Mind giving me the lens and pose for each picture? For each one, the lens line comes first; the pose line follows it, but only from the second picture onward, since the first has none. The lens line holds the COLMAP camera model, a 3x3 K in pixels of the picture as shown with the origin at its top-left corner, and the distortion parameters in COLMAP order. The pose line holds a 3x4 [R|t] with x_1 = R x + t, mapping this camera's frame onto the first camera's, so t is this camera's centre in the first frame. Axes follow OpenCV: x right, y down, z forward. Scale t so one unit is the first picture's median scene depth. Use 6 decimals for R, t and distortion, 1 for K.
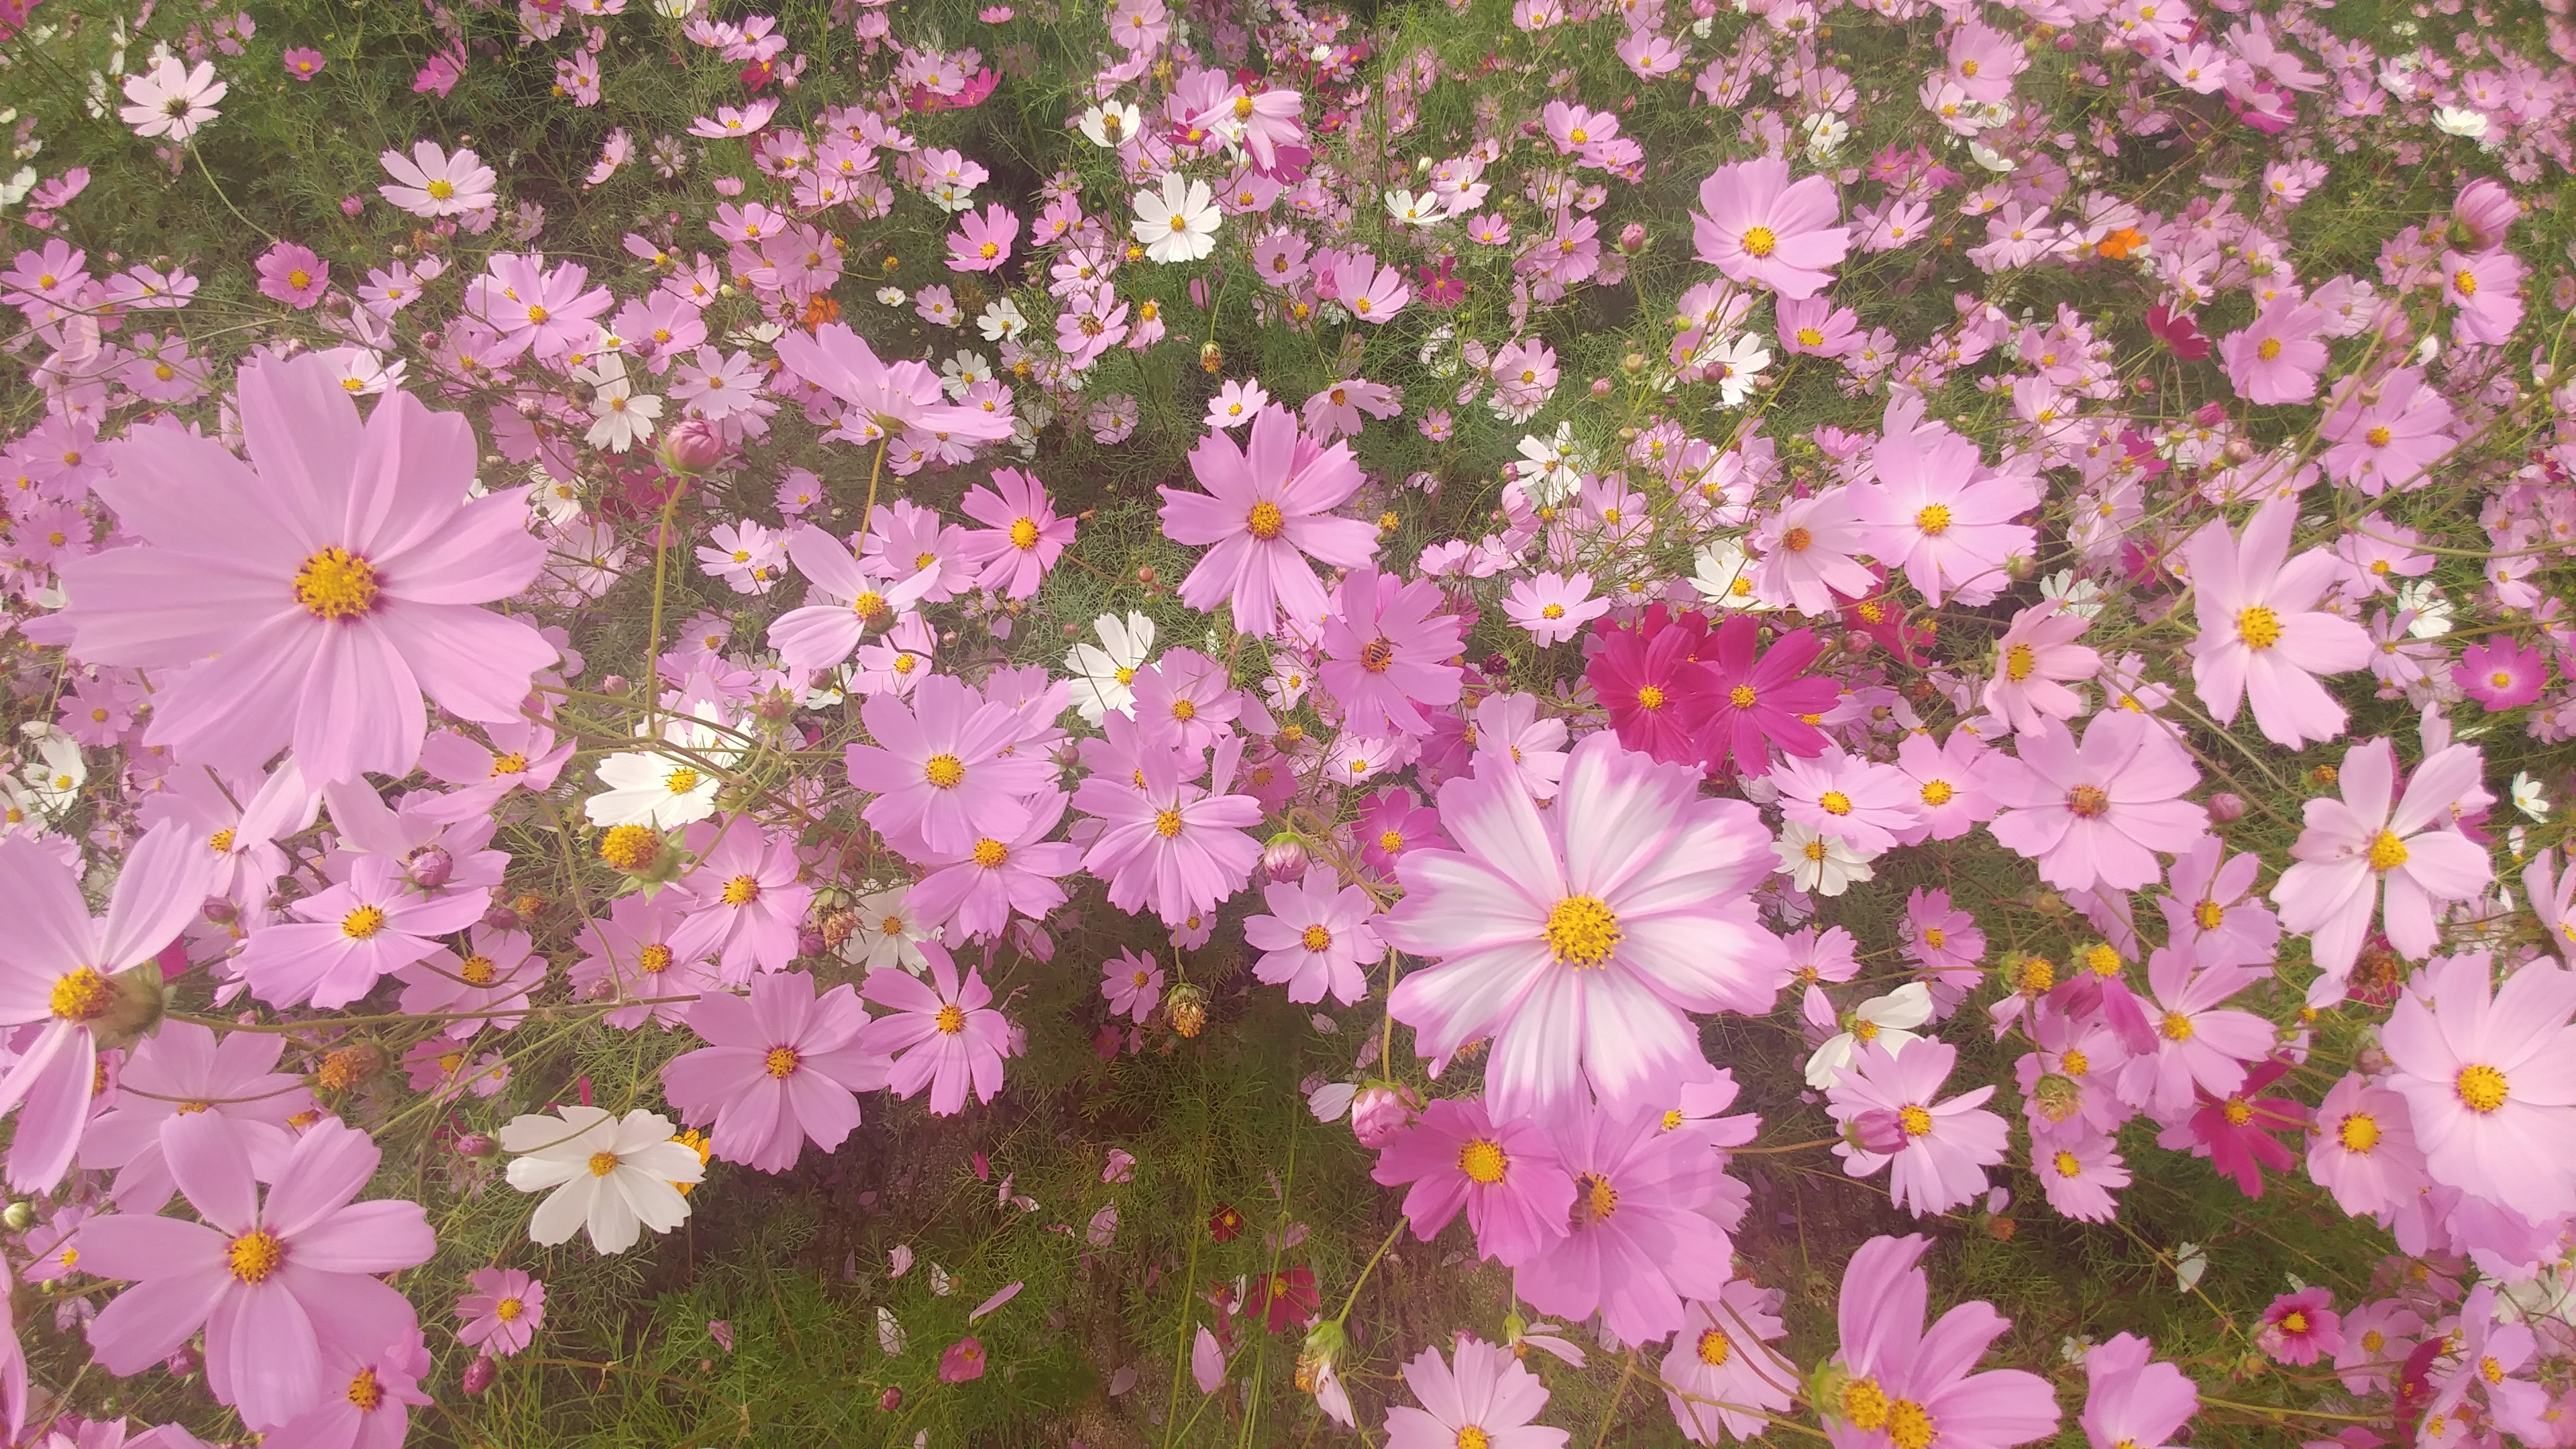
lens RADIAL K [[925.0, 0, 1274.6], [0, 925.0, 706.0], [0, 0, 1]] dist [-0.033599, -0.008142]
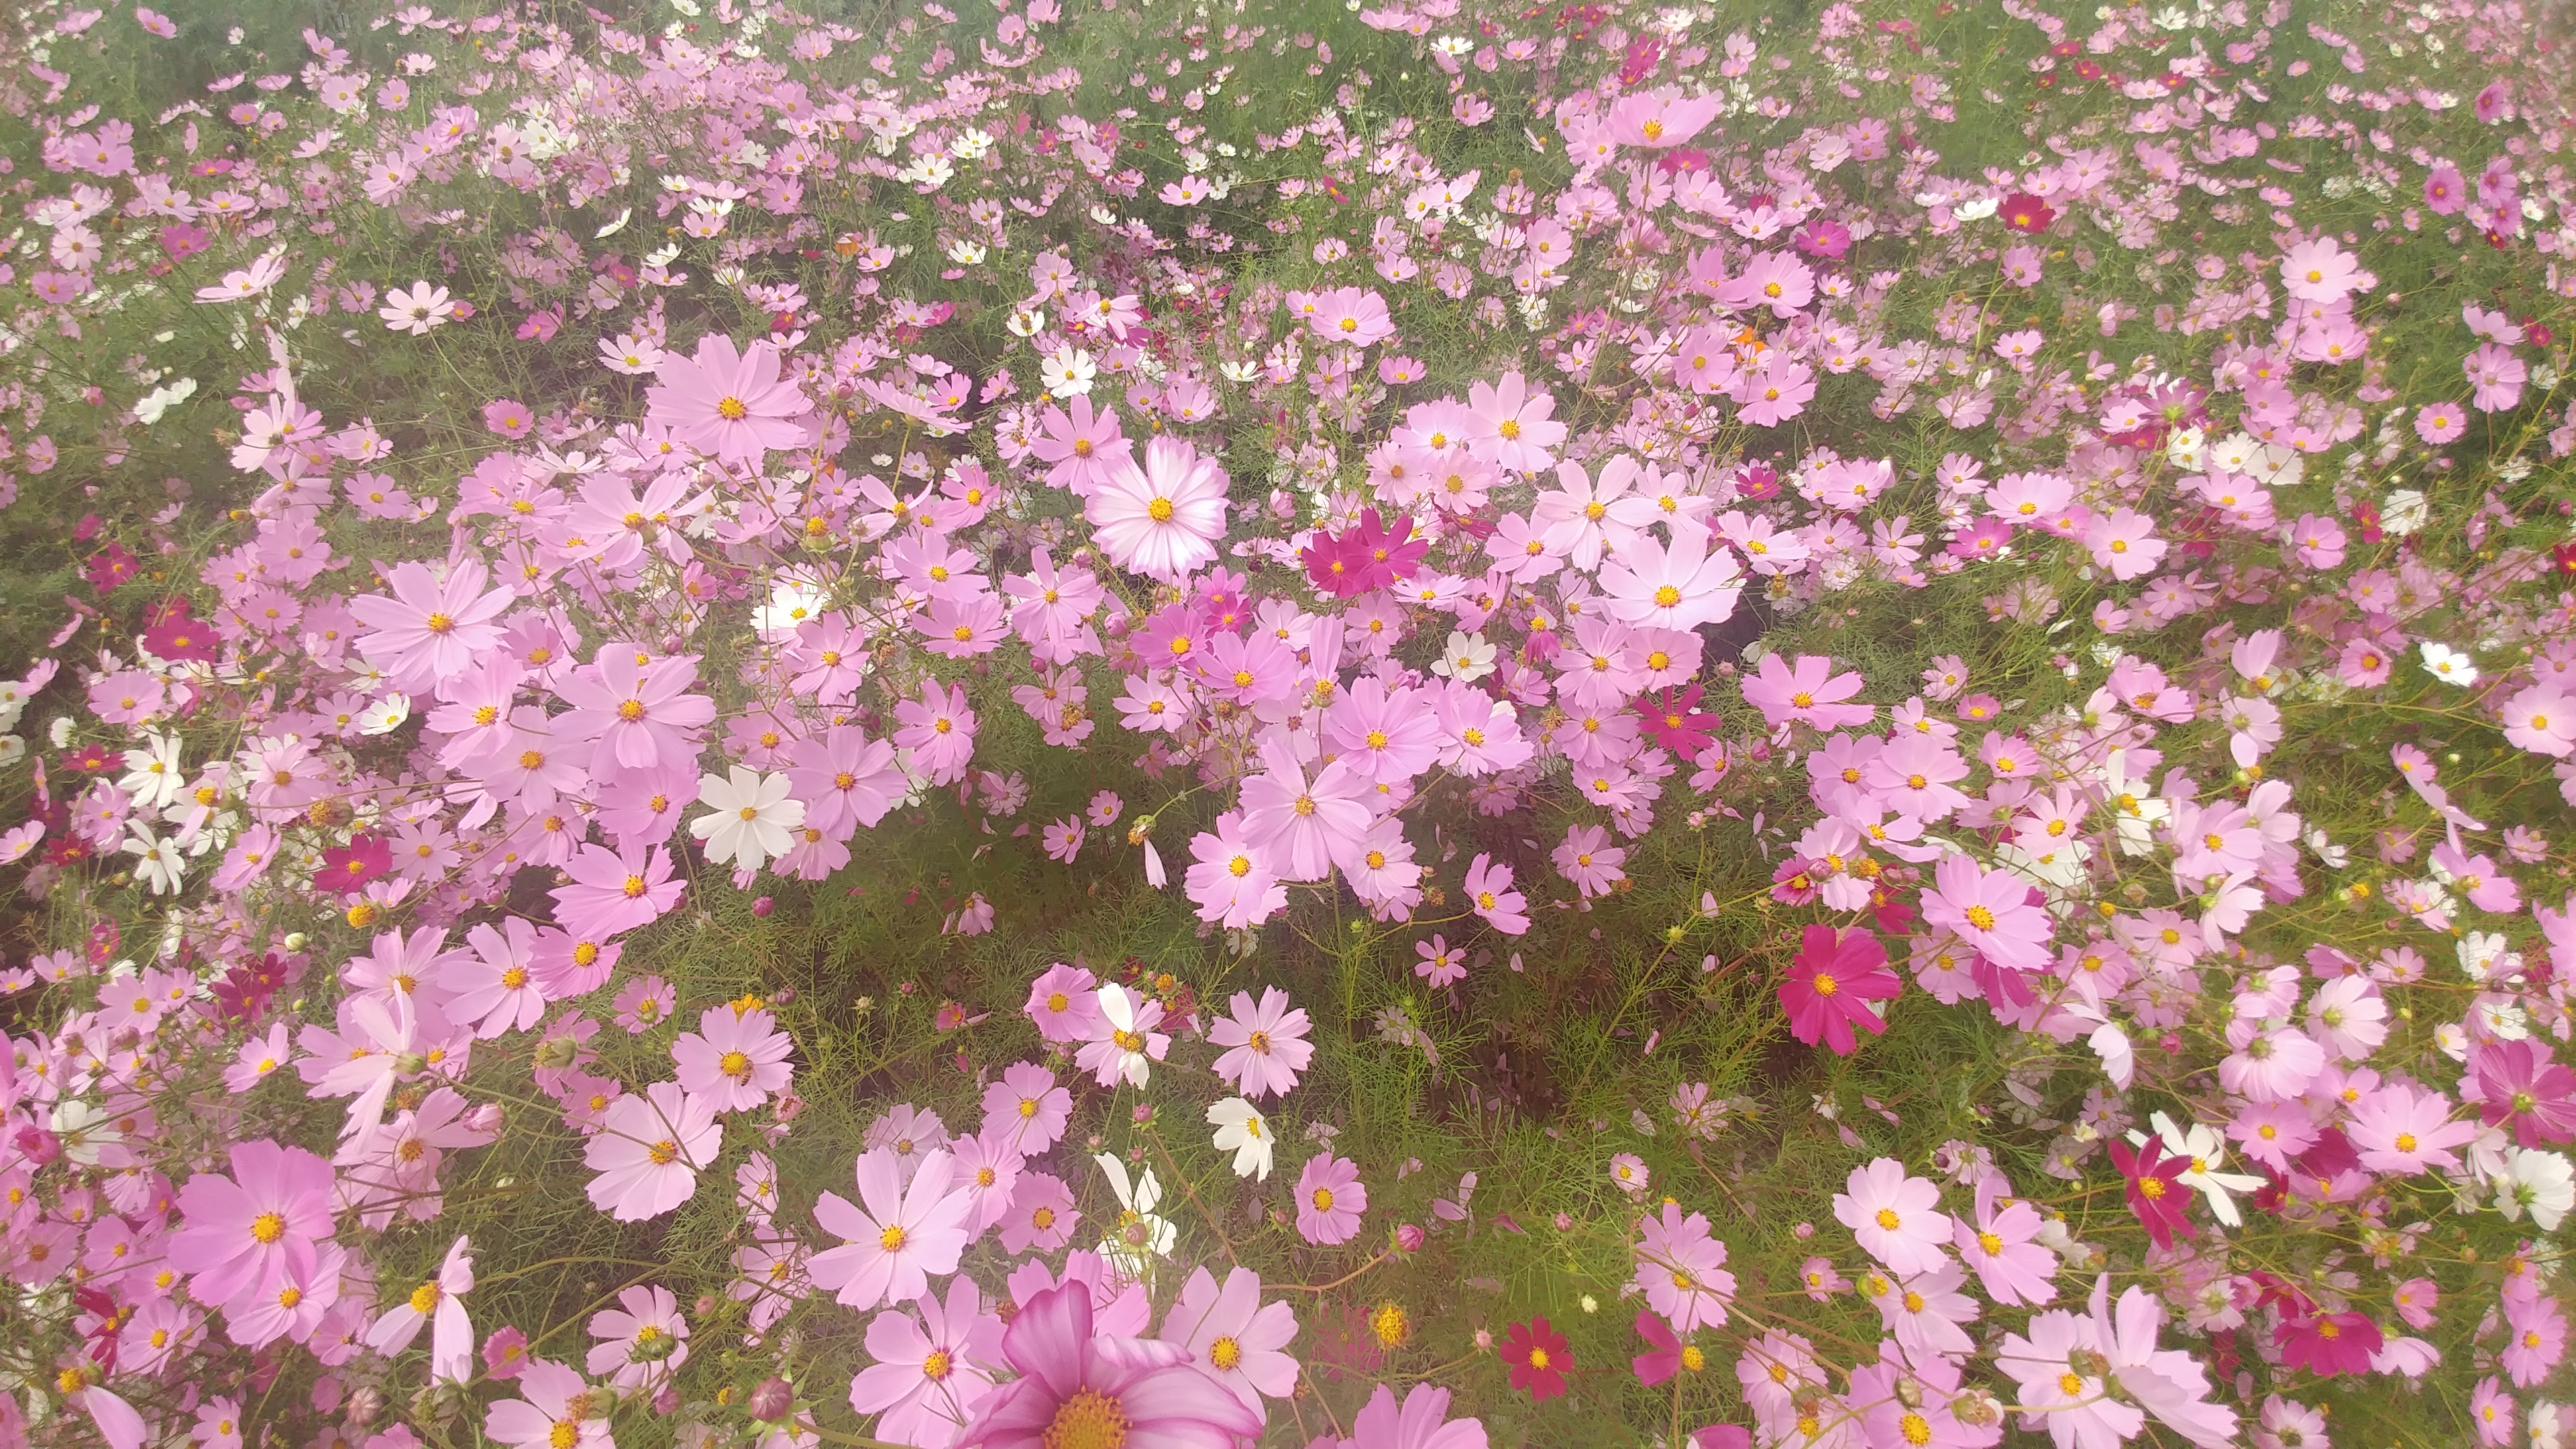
lens RADIAL K [[883.1, 0, 1281.7], [0, 883.1, 693.4], [0, 0, 1]] dist [-0.029263, 0.000017]
pose [[0.993824, -0.094932, 0.057456, 0.123682], [0.104963, 0.972221, -0.209212, 0.385578], [-0.035999, 0.213951, 0.976181, -0.411991]]
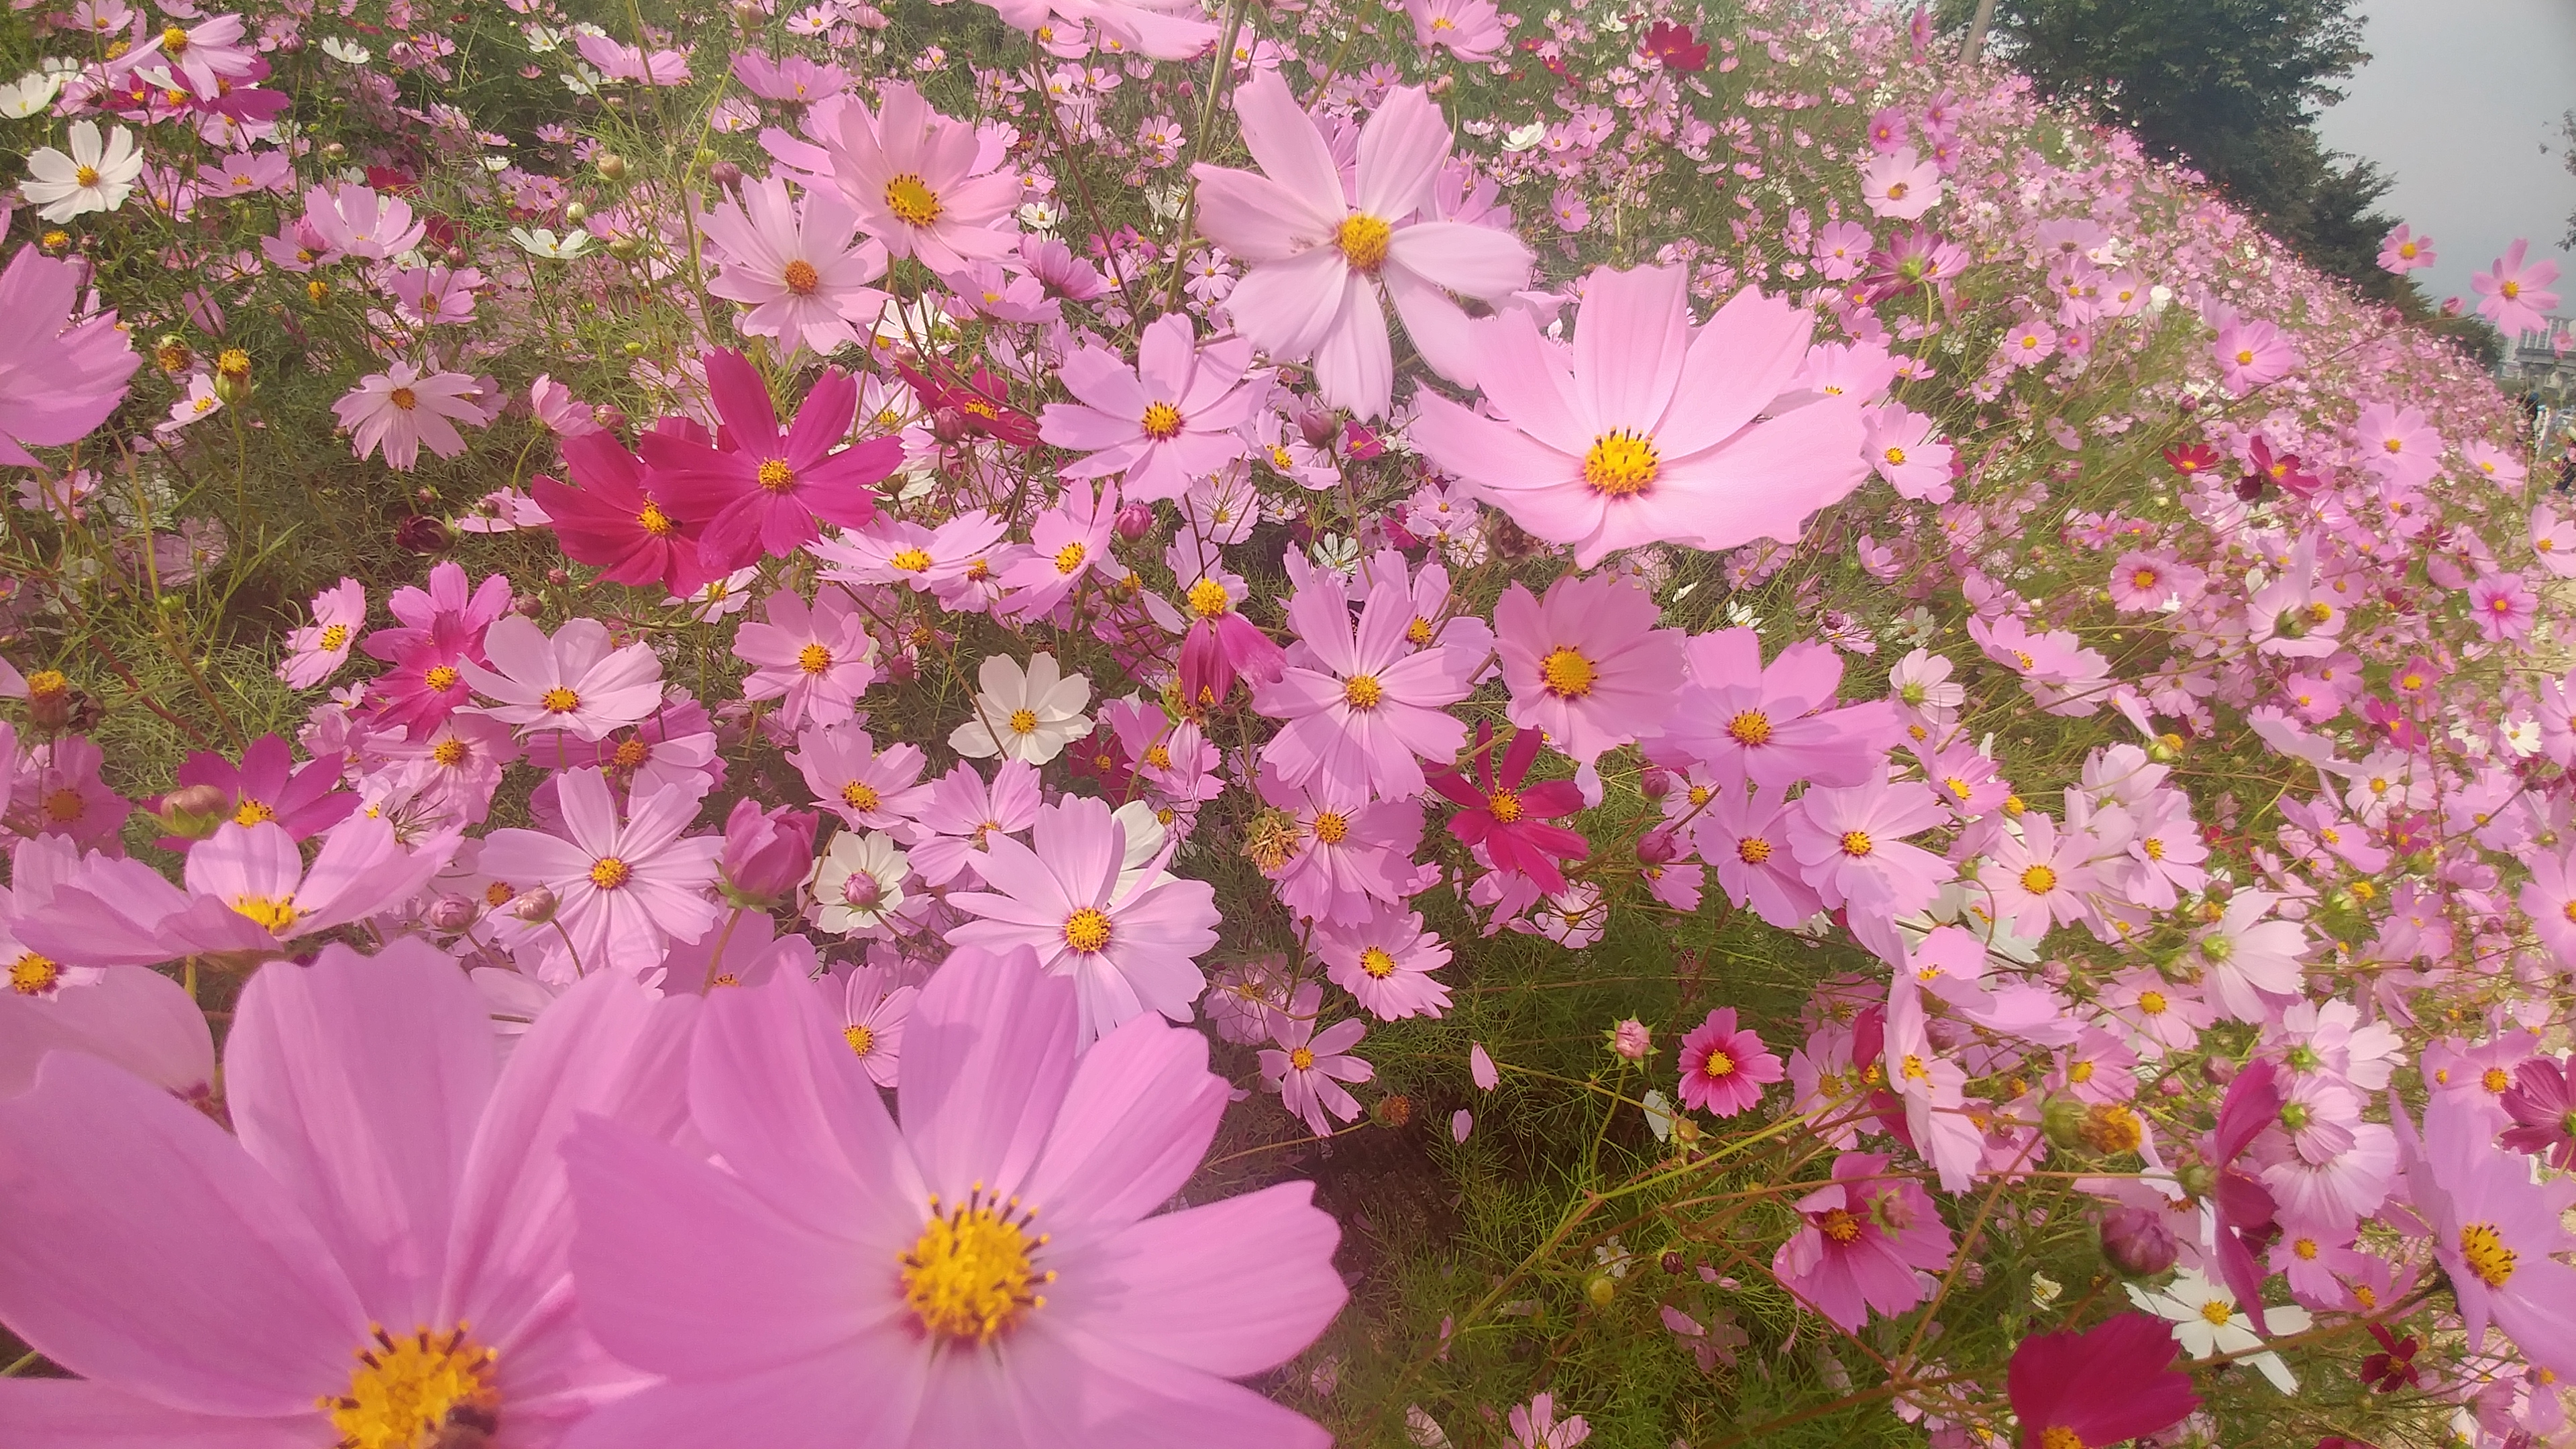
lens RADIAL K [[966.9, 0, 1281.9], [0, 966.9, 689.2], [0, 0, 1]] dist [-0.066450, -0.000113]
pose [[0.836419, -0.195959, 0.511862, 0.280703], [0.314942, 0.936162, -0.156242, 0.240231], [-0.448569, 0.291891, 0.844740, 0.173545]]
